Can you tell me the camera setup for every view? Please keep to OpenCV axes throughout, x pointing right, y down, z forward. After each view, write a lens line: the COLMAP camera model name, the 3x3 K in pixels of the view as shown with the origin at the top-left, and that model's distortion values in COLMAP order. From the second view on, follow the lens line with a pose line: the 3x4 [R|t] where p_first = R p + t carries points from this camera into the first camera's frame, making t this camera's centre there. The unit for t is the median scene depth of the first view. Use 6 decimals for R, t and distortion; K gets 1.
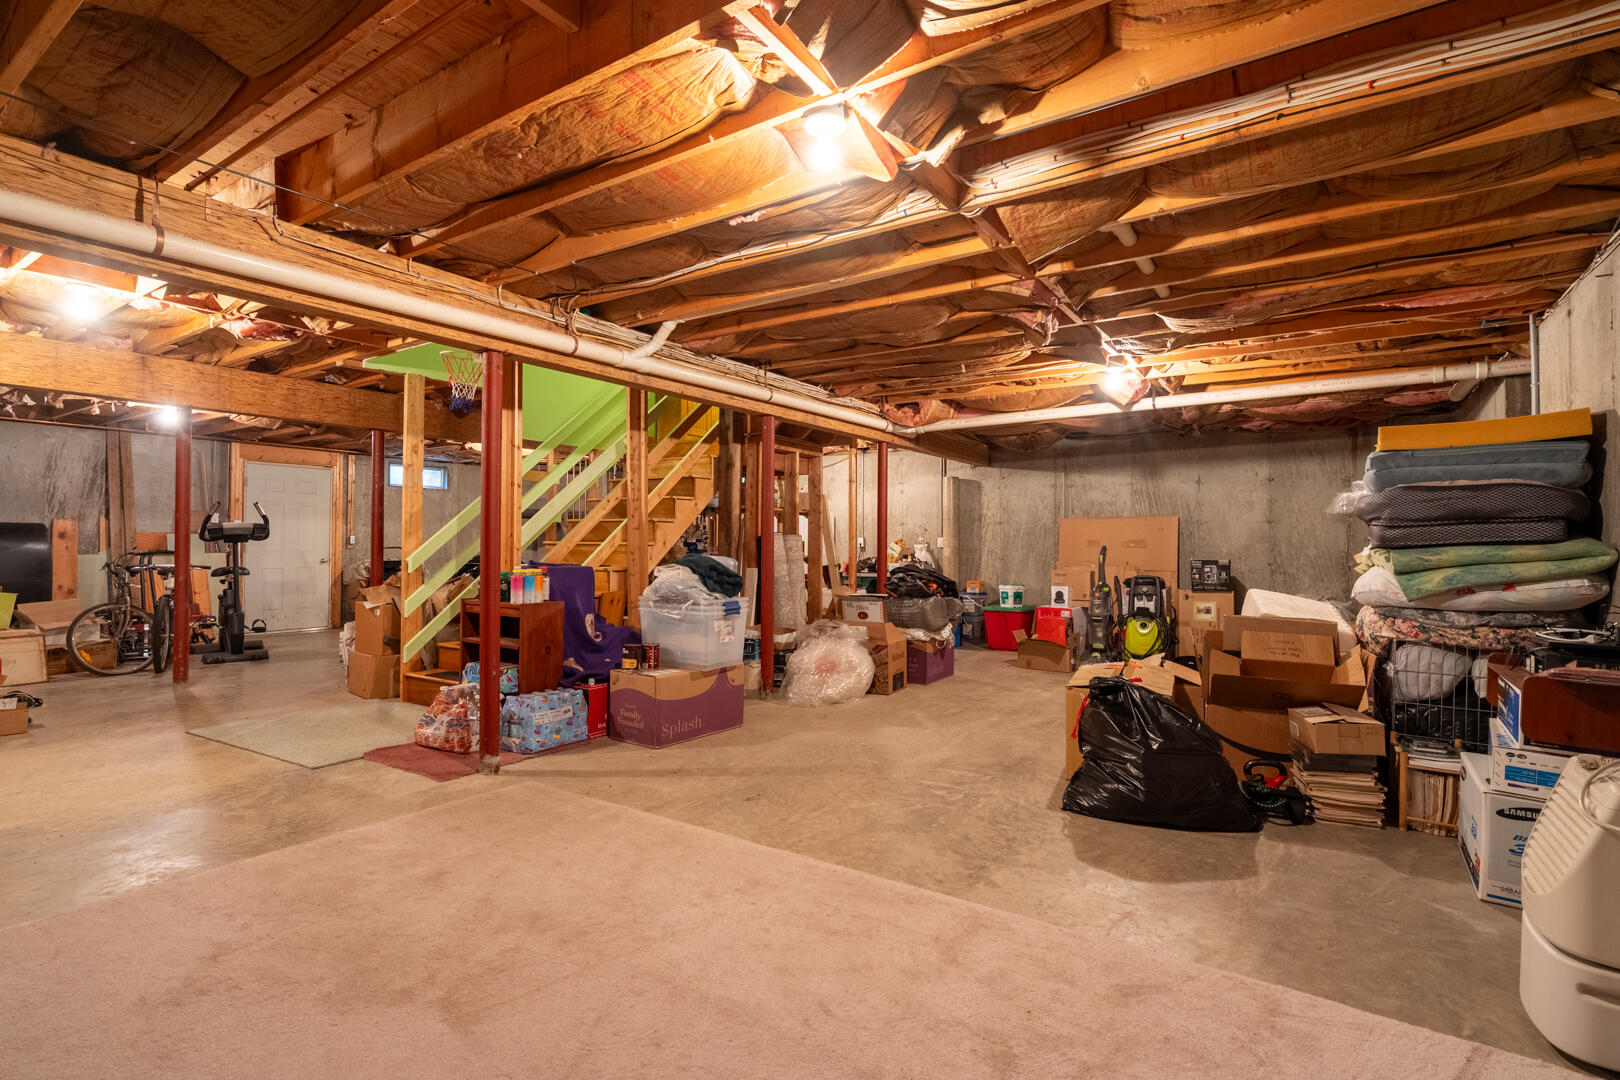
lens RADIAL K [[738.9, 0, 810.0], [0, 738.9, 538.0], [0, 0, 1]] dist [-0.000435, -0.000062]
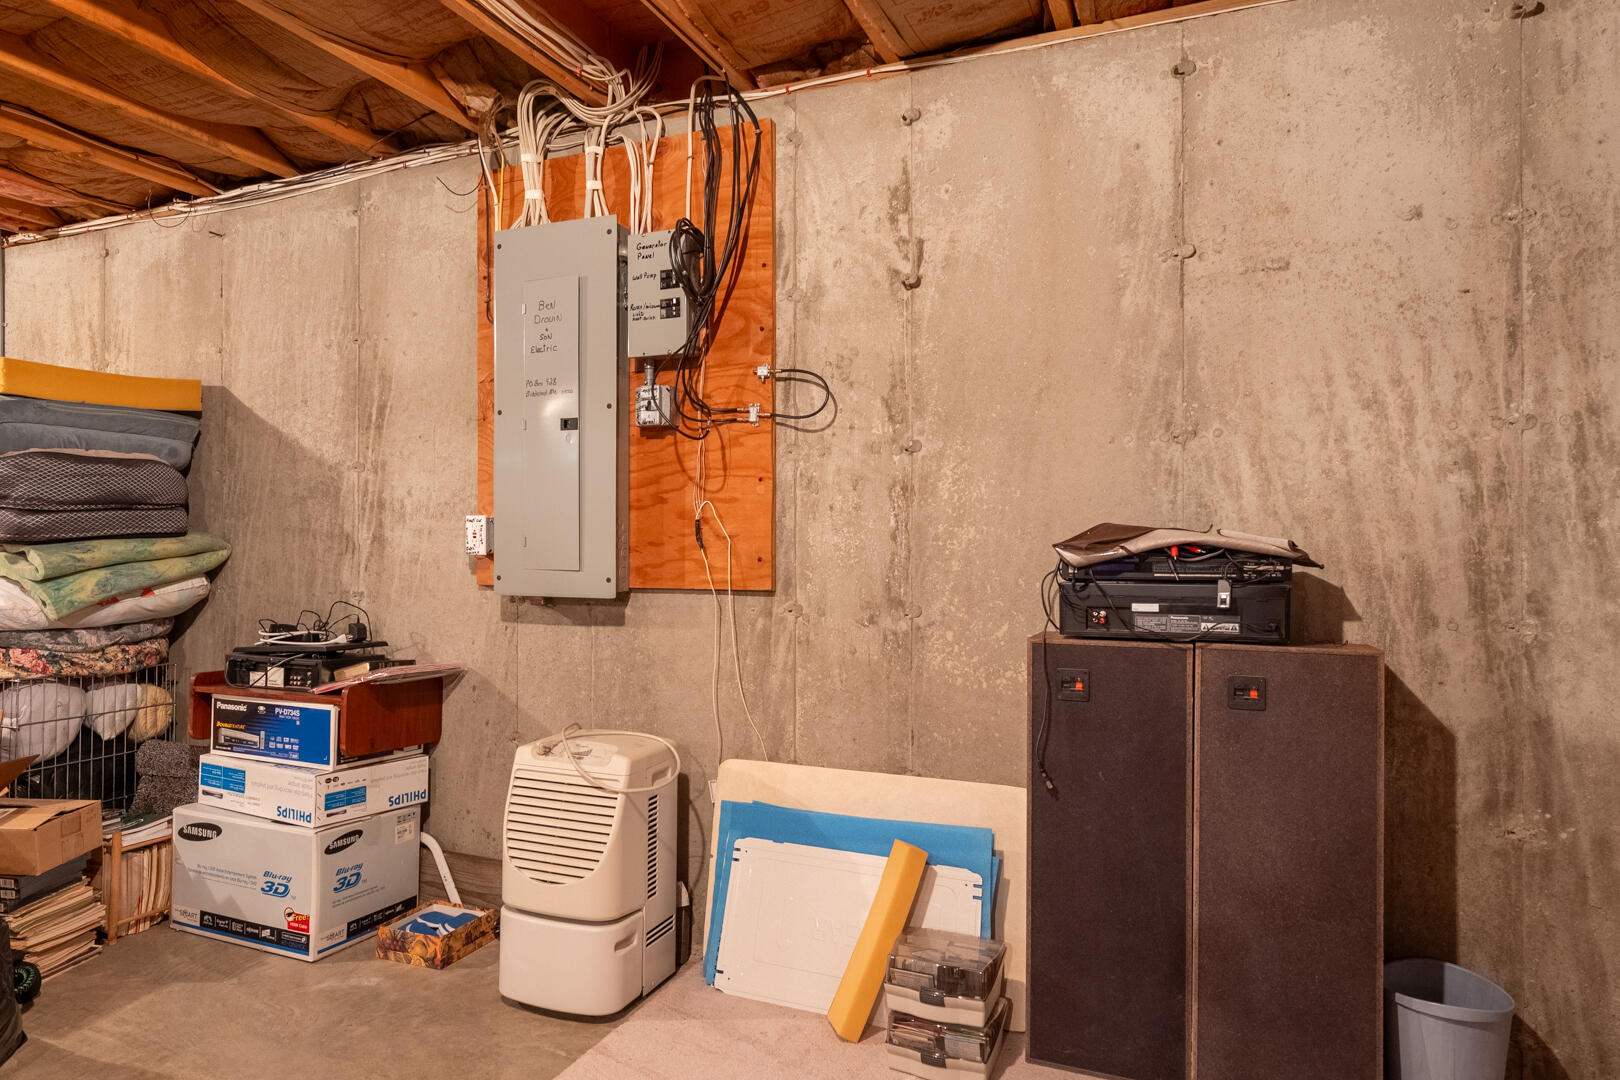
lens RADIAL K [[1013.2, 0, 808.0], [0, 1013.2, 540.5], [0, 0, 1]] dist [-0.009665, -0.002236]
pose [[-0.149556, -0.004602, 0.988743, -0.223051], [-0.009219, 0.999952, 0.003260, 0.002037], [-0.988710, -0.008628, -0.149591, 0.453448]]
